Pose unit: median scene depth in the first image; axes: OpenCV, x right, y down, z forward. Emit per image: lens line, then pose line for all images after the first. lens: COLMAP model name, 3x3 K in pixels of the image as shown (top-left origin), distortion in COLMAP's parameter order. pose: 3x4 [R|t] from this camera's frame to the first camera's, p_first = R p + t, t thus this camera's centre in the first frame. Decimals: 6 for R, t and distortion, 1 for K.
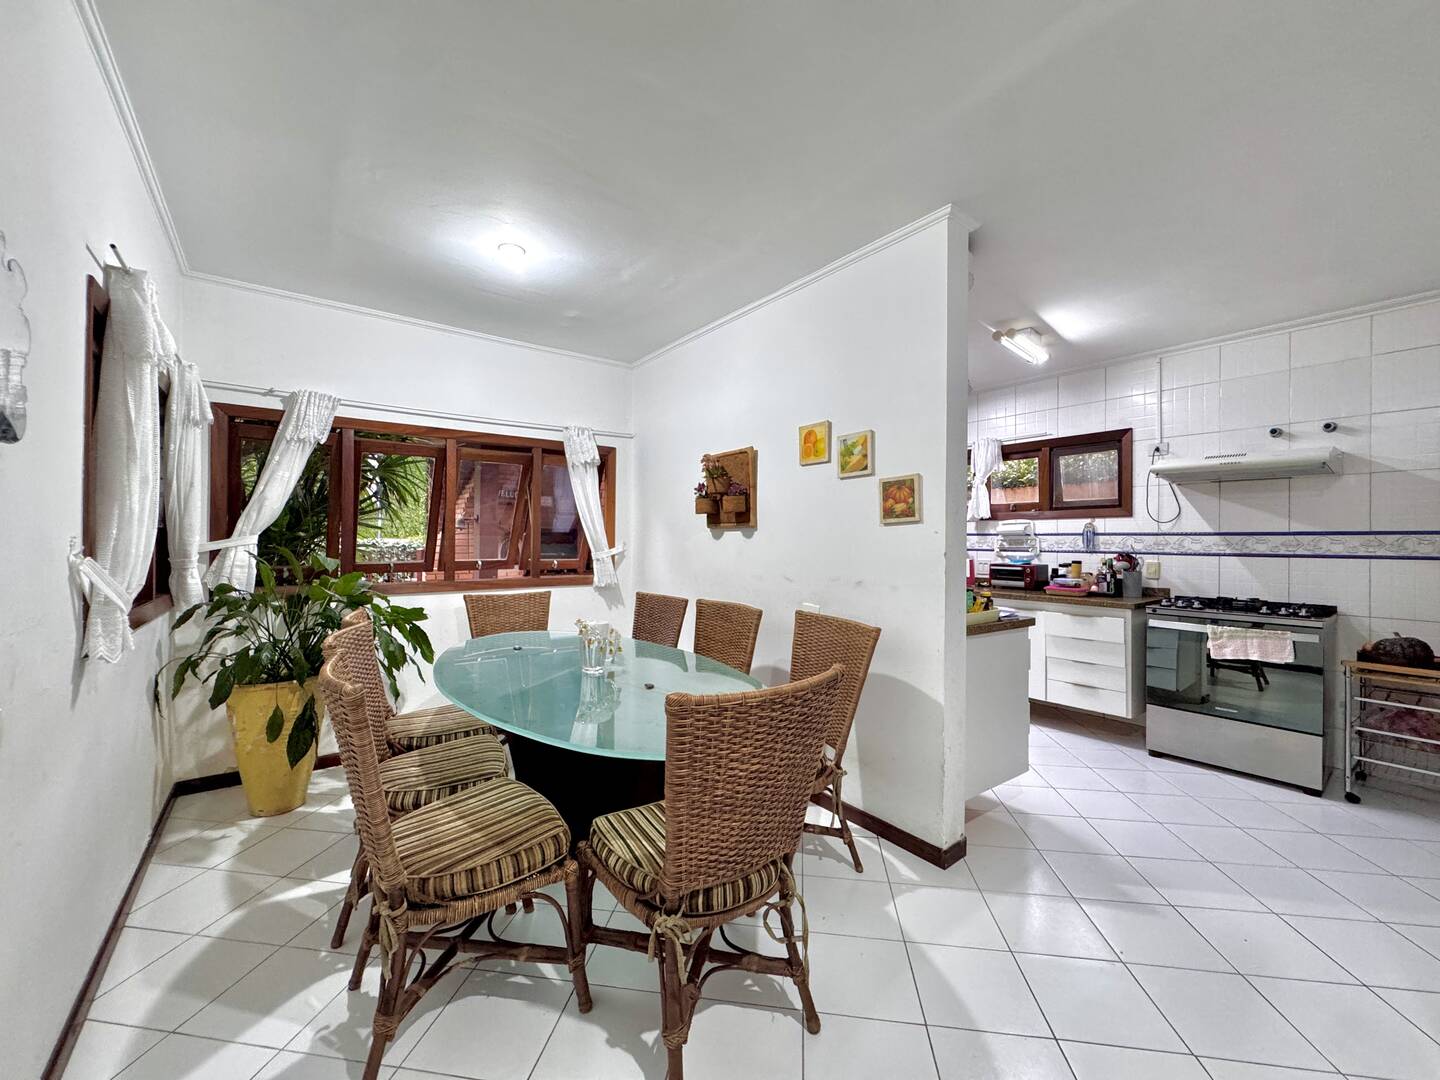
lens RADIAL K [[576.8, 0, 719.3], [0, 576.8, 538.2], [0, 0, 1]] dist [-0.002582, -0.000223]
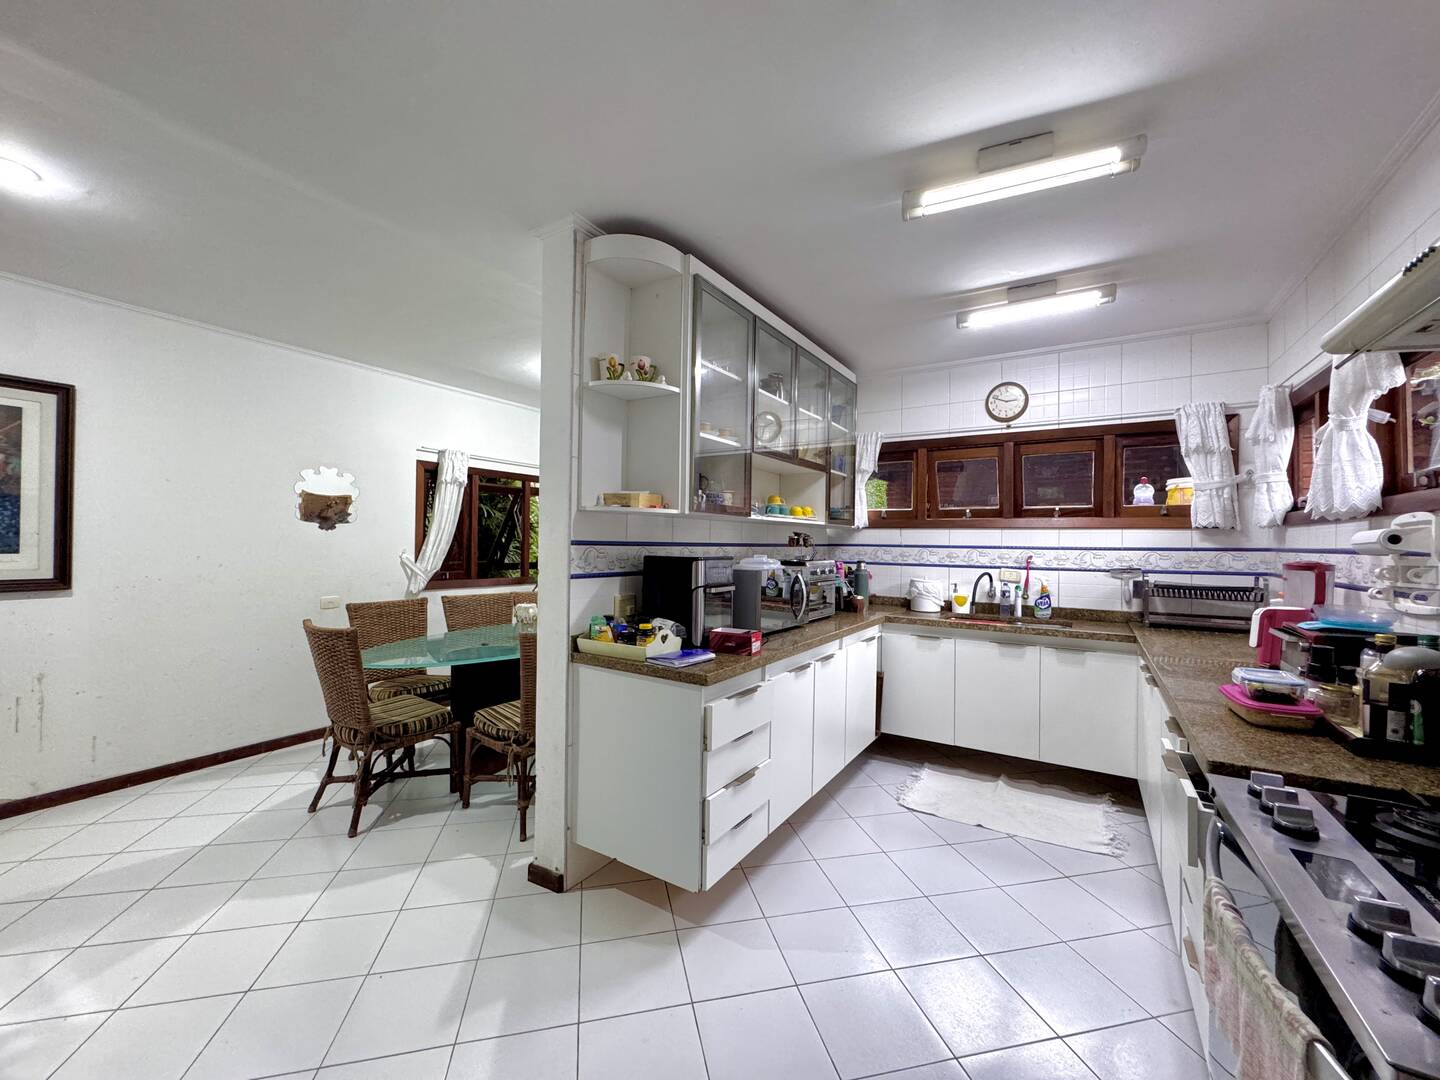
lens RADIAL K [[576.8, 0, 719.3], [0, 576.8, 538.2], [0, 0, 1]] dist [-0.002582, -0.000223]
pose [[0.357624, -0.008607, -0.933826, 0.838031], [-0.007116, 0.999903, -0.011941, -0.009999], [0.933839, 0.010915, 0.357528, 0.541058]]
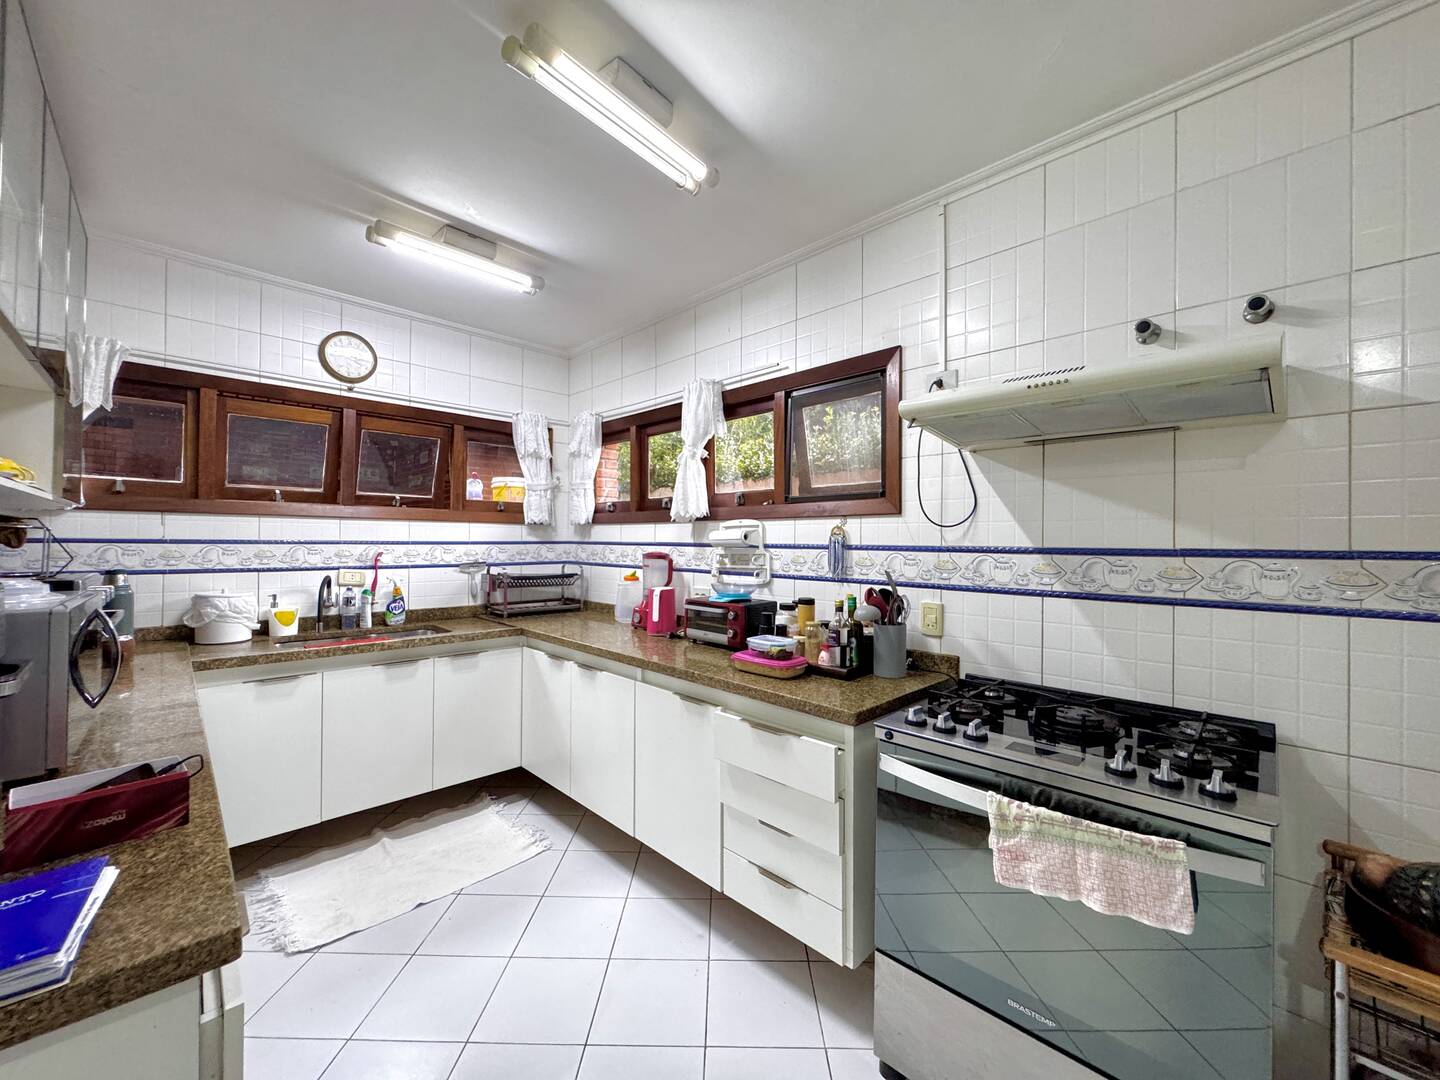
lens RADIAL K [[576.8, 0, 719.3], [0, 576.8, 538.2], [0, 0, 1]] dist [-0.002582, -0.000223]
pose [[0.991548, 0.003956, 0.129678, 0.501651], [-0.003682, 0.999990, -0.002350, -0.014924], [-0.129686, 0.001853, 0.991553, 0.518795]]
